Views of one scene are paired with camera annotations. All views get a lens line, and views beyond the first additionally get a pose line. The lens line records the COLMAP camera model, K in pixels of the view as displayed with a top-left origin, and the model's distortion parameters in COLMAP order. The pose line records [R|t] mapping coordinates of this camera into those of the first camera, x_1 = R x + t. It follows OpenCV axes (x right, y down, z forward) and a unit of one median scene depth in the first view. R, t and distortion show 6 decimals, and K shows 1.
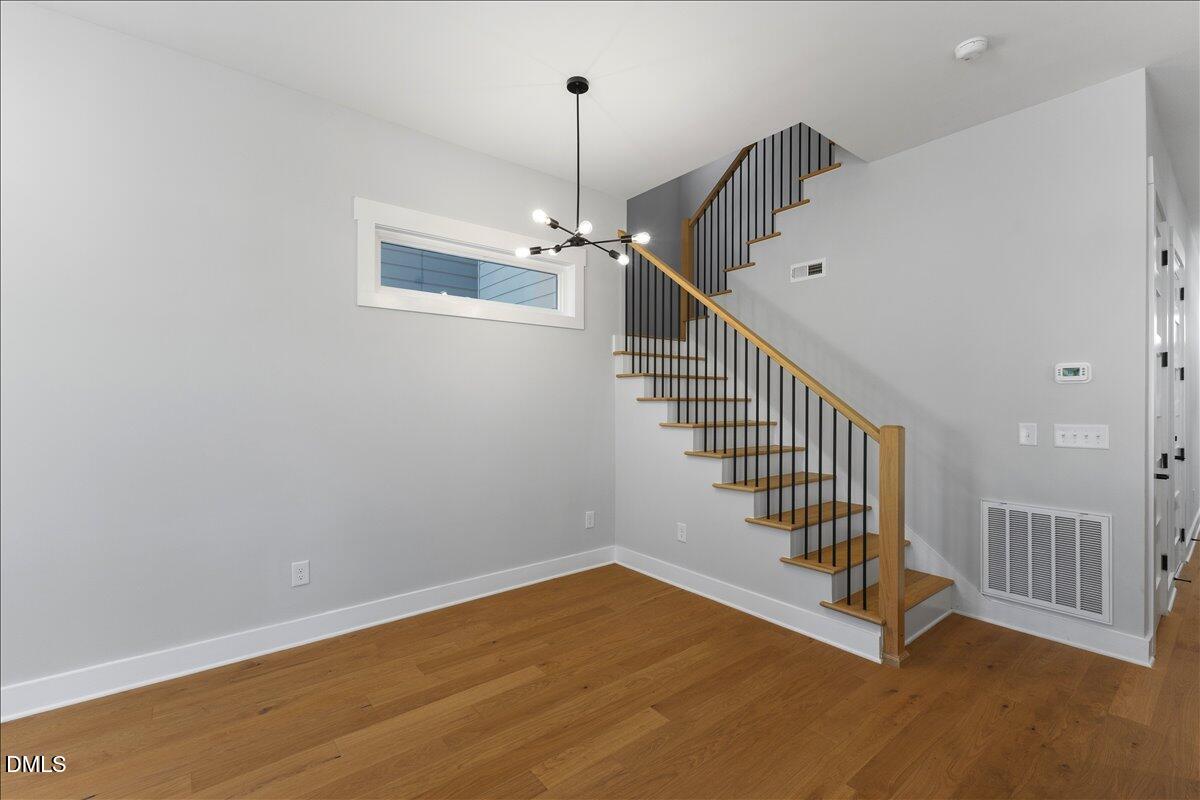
lens RADIAL K [[524.9, 0, 600.0], [0, 524.9, 400.0], [0, 0, 1]] dist [0.001685, 0.000195]
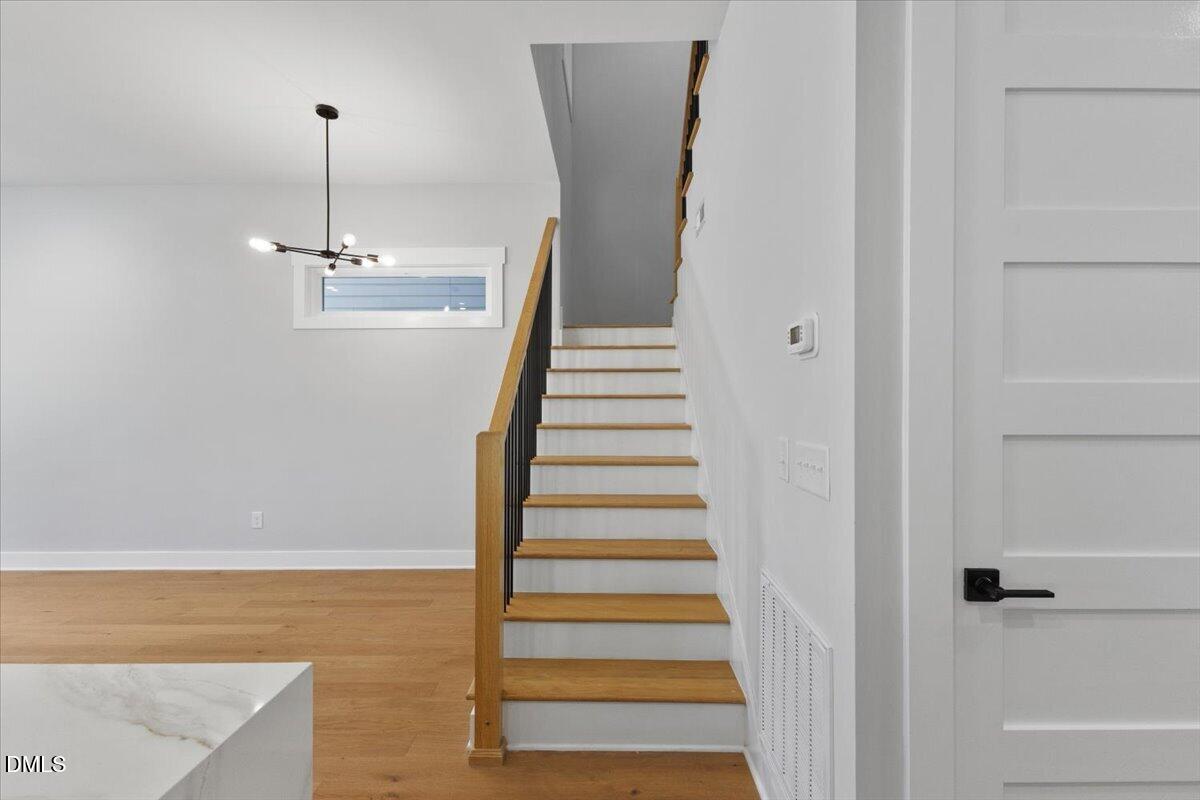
lens RADIAL K [[520.8, 0, 602.3], [0, 520.8, 396.5], [0, 0, 1]] dist [0.000087, -0.000245]
pose [[0.770677, -0.002237, -0.637222, 0.765753], [0.003747, 0.999992, 0.001022, -0.004297], [0.637215, -0.003175, 0.770680, 0.362646]]
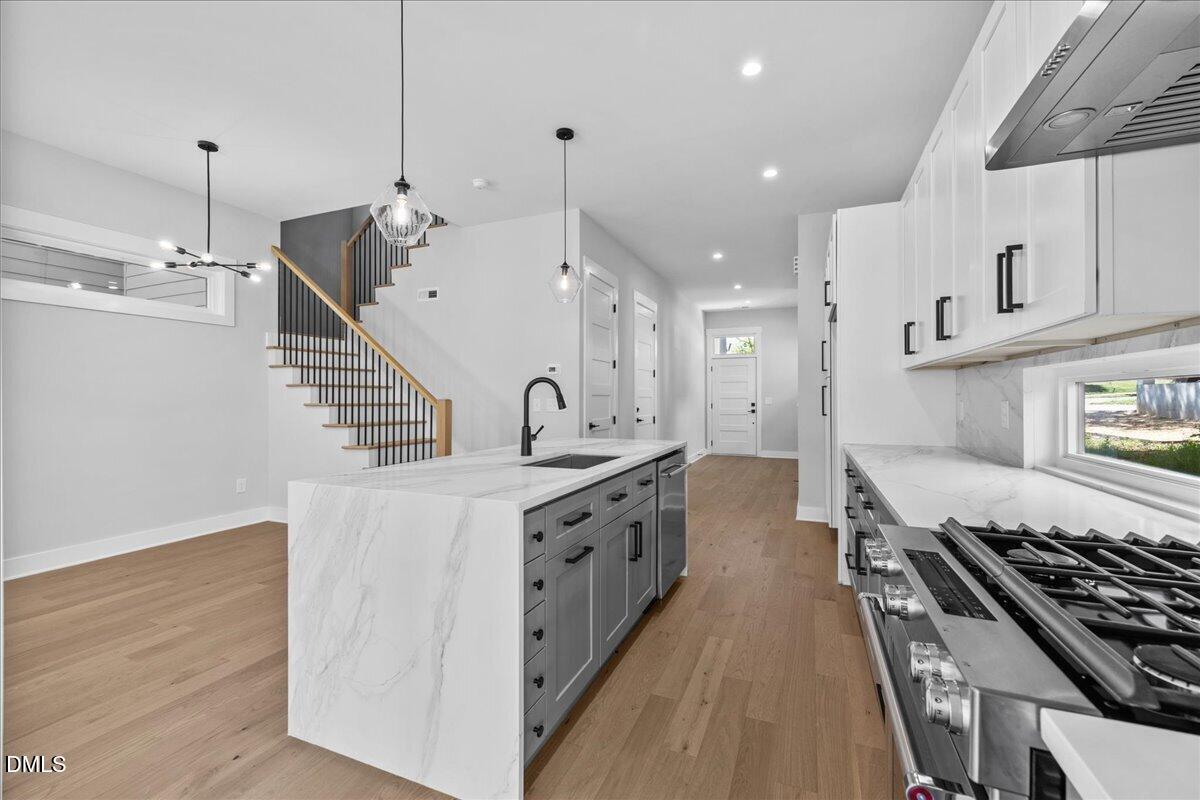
lens RADIAL K [[518.4, 0, 599.1], [0, 518.4, 398.6], [0, 0, 1]] dist [0.001828, 0.000350]
pose [[0.880715, -0.001839, 0.473642, 0.141527], [0.002194, 0.999998, -0.000197, 0.032565], [-0.473641, 0.001213, 0.880717, -0.435761]]
